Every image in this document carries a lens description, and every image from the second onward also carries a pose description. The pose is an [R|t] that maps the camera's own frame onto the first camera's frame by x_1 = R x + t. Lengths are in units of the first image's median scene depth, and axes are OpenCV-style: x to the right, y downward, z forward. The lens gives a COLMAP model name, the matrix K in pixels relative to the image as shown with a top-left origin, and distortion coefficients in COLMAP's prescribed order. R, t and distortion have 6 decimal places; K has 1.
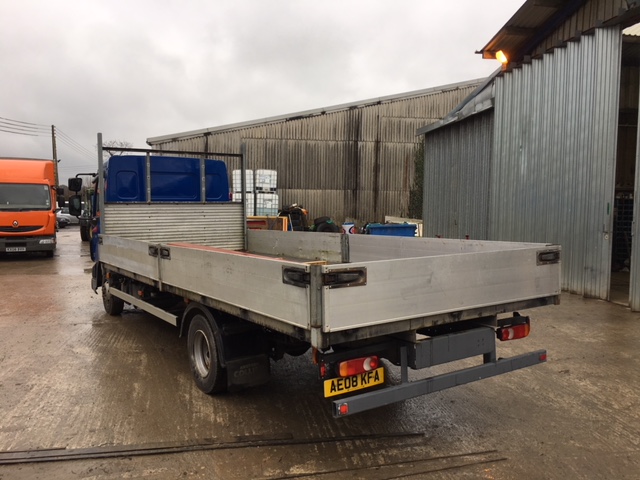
lens RADIAL K [[539.2, 0, 317.2], [0, 539.2, 247.2], [0, 0, 1]] dist [0.073513, -0.090313]
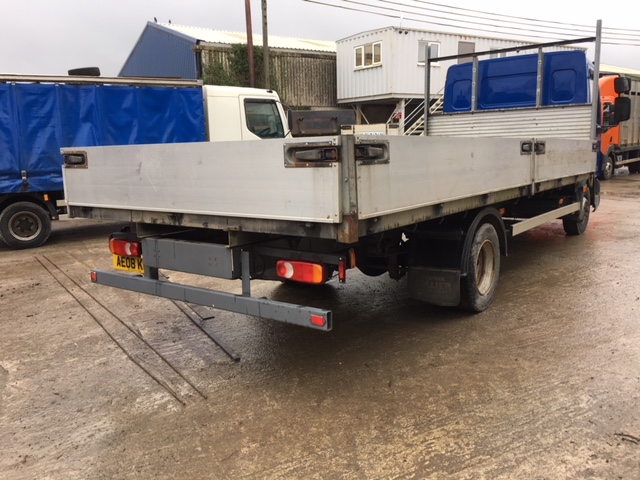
lens RADIAL K [[539.2, 0, 317.2], [0, 539.2, 247.2], [0, 0, 1]] dist [0.073513, -0.090313]
pose [[0.352181, 0.168306, -0.920674, 1.076273], [-0.049656, 0.985673, 0.161194, 0.023850], [0.934614, -0.011052, 0.355493, 0.878987]]
